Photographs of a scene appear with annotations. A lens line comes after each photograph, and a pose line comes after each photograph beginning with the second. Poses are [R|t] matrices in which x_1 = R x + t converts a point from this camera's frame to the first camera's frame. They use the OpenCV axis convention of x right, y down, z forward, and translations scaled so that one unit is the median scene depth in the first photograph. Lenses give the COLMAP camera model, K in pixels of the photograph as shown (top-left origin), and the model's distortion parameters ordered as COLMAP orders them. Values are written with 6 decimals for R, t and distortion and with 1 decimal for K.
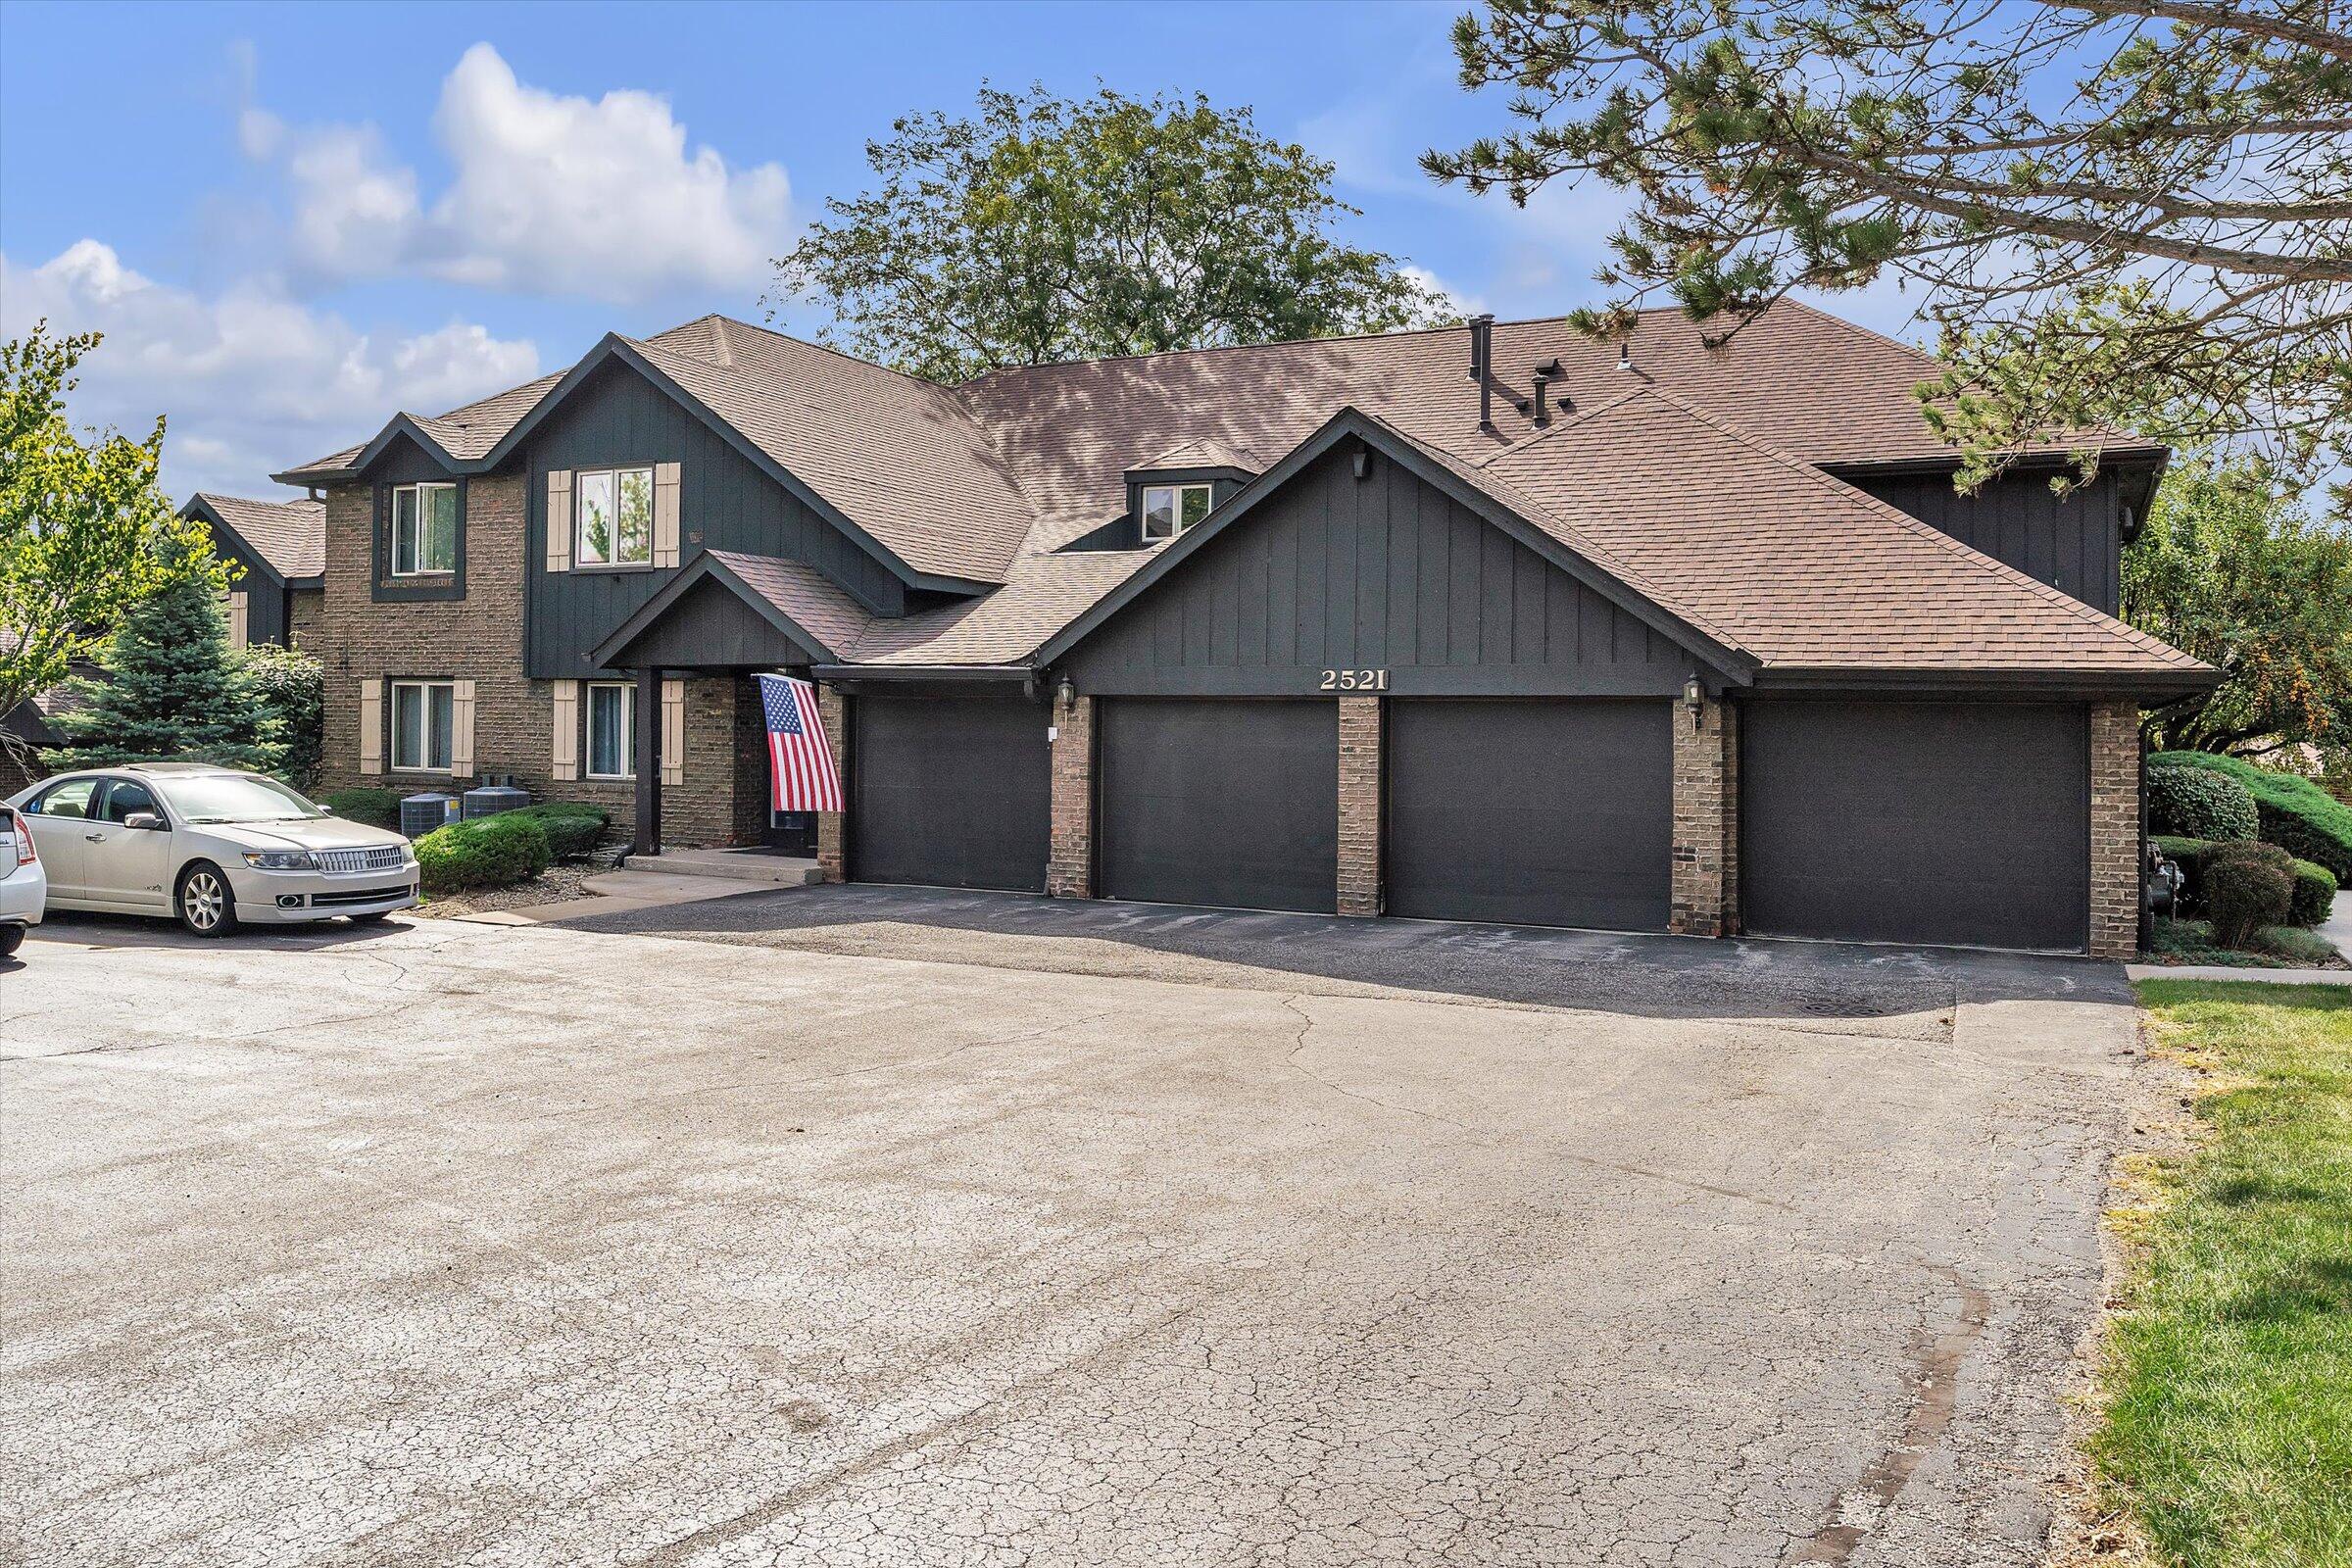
lens RADIAL K [[1615.5, 0, 1176.3], [0, 1615.5, 750.9], [0, 0, 1]] dist [0.006373, 0.003045]
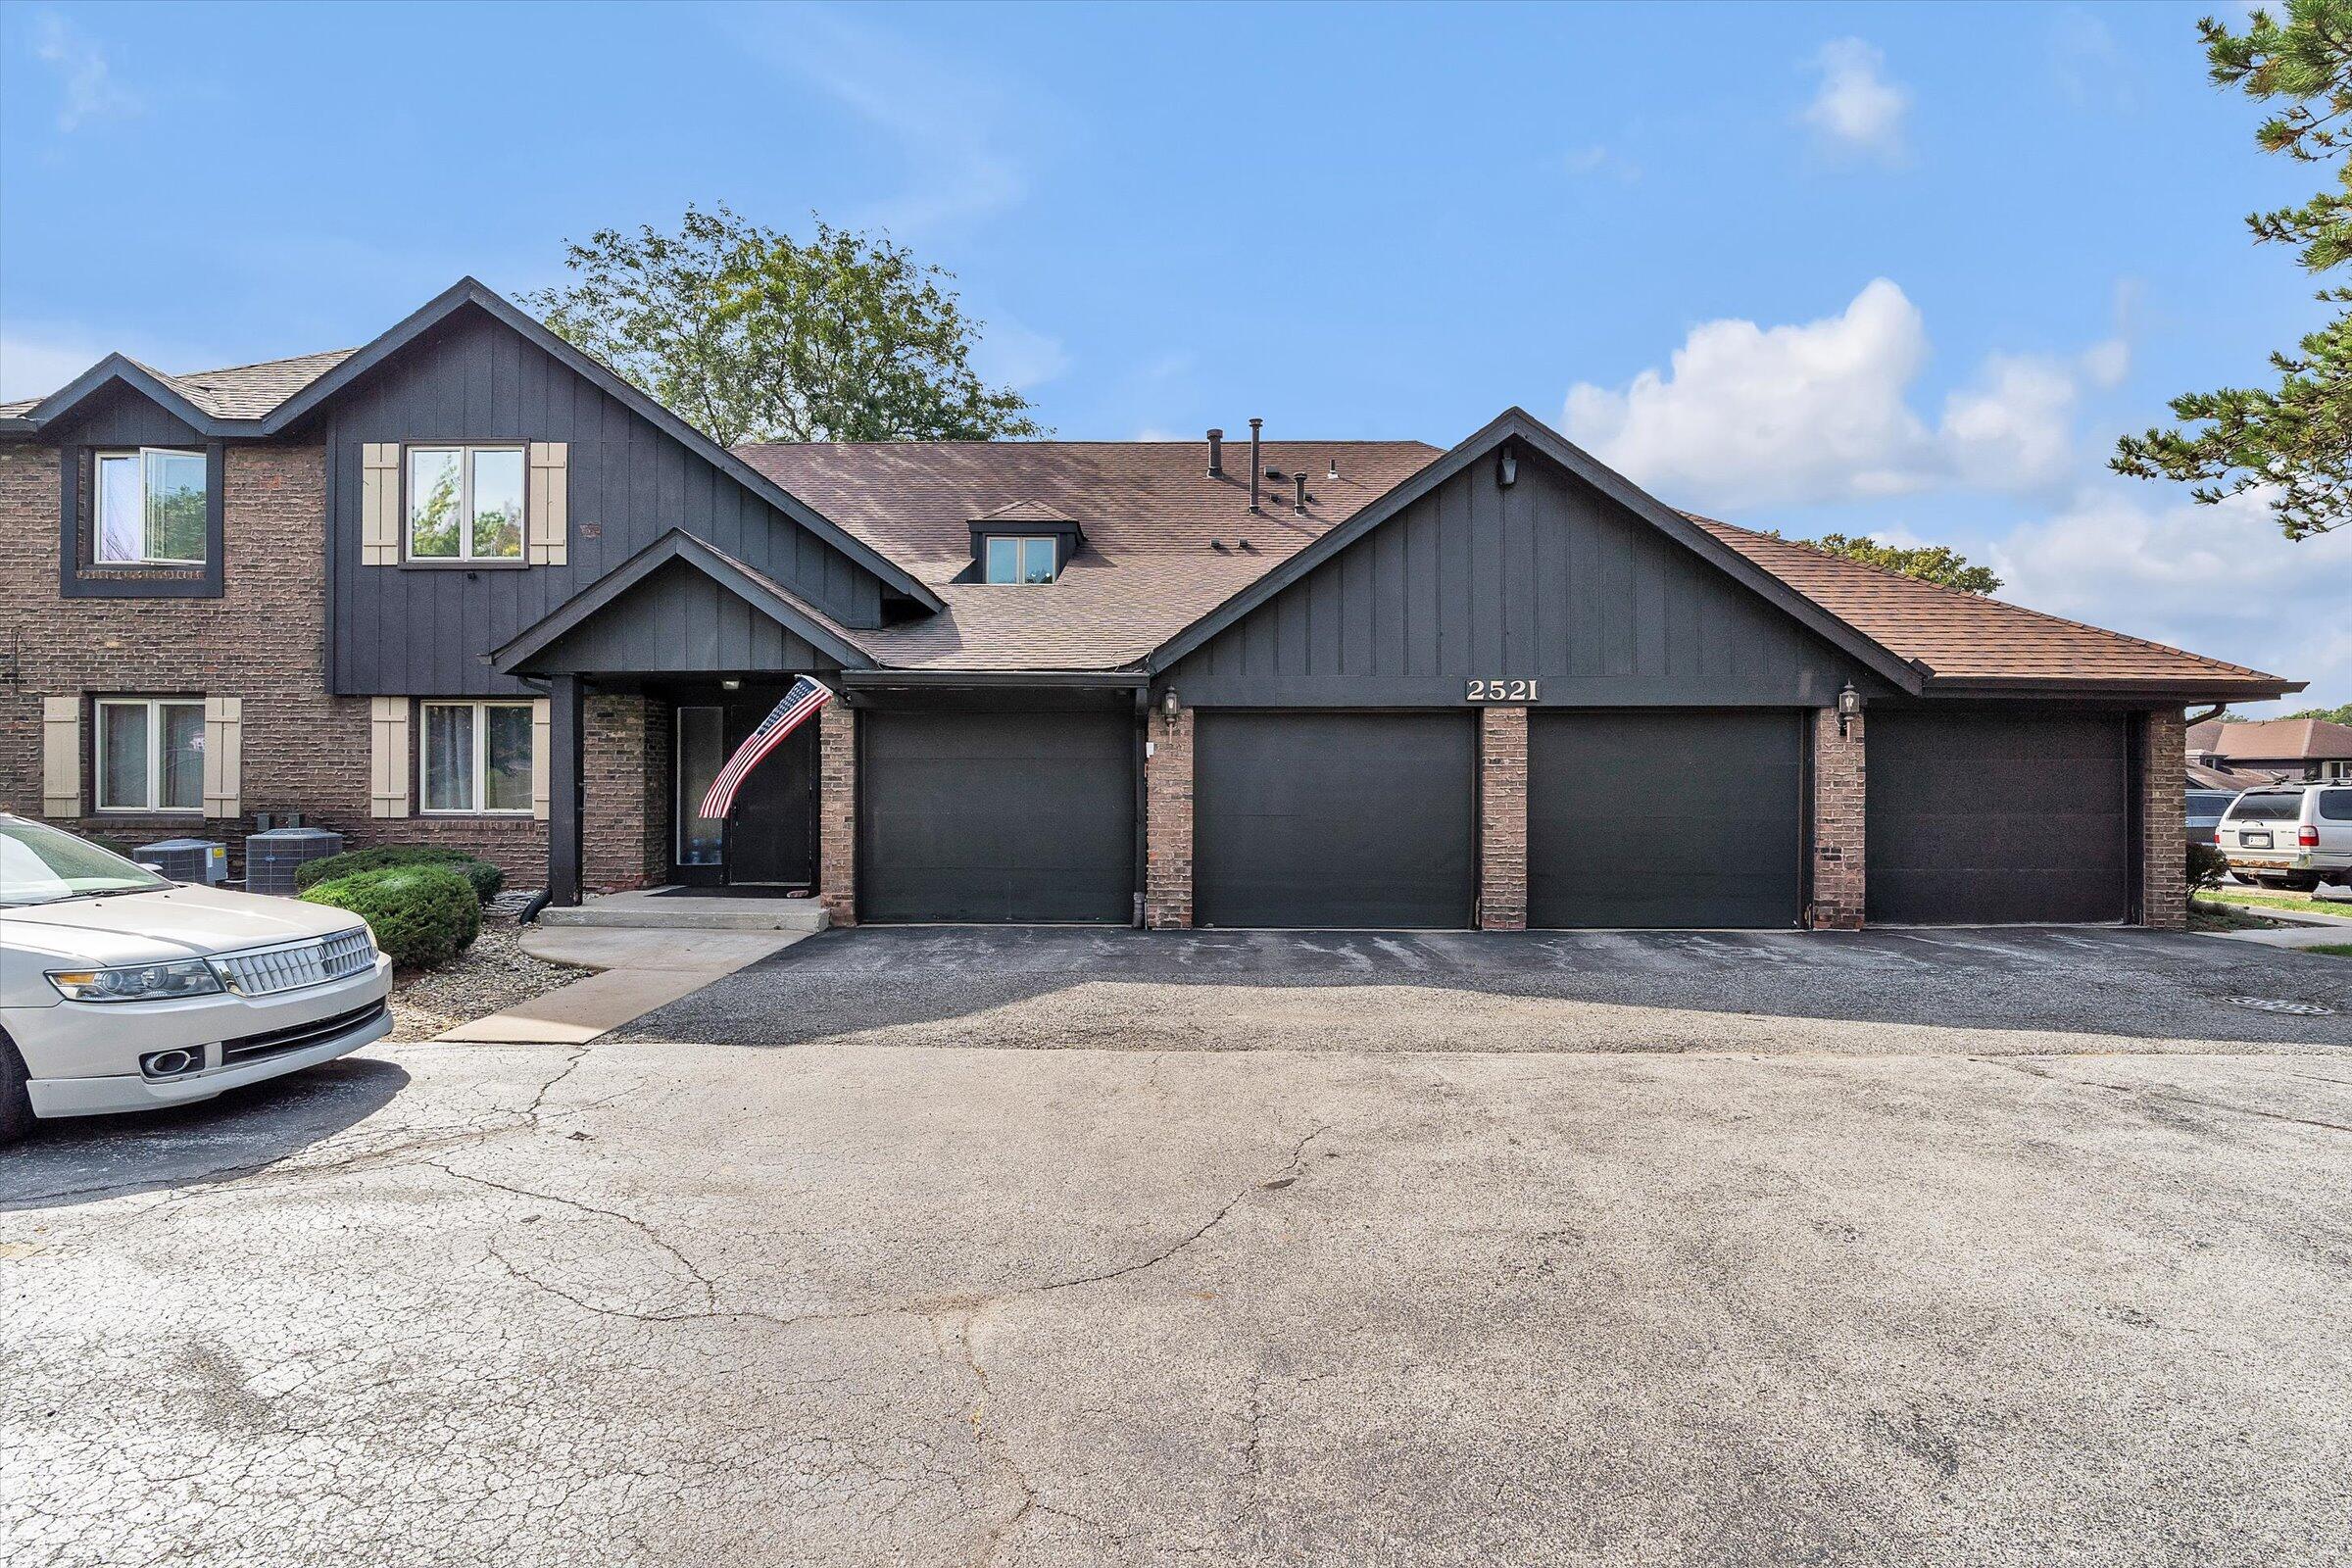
lens RADIAL K [[1071.3, 0, 1176.0], [0, 1071.3, 784.0], [0, 0, 1]] dist [-0.010082, 0.004662]
pose [[0.913316, -0.013931, 0.407013, -0.281864], [0.015199, 0.999884, 0.000117, 0.008268], [-0.406968, 0.006079, 0.913422, 0.406743]]
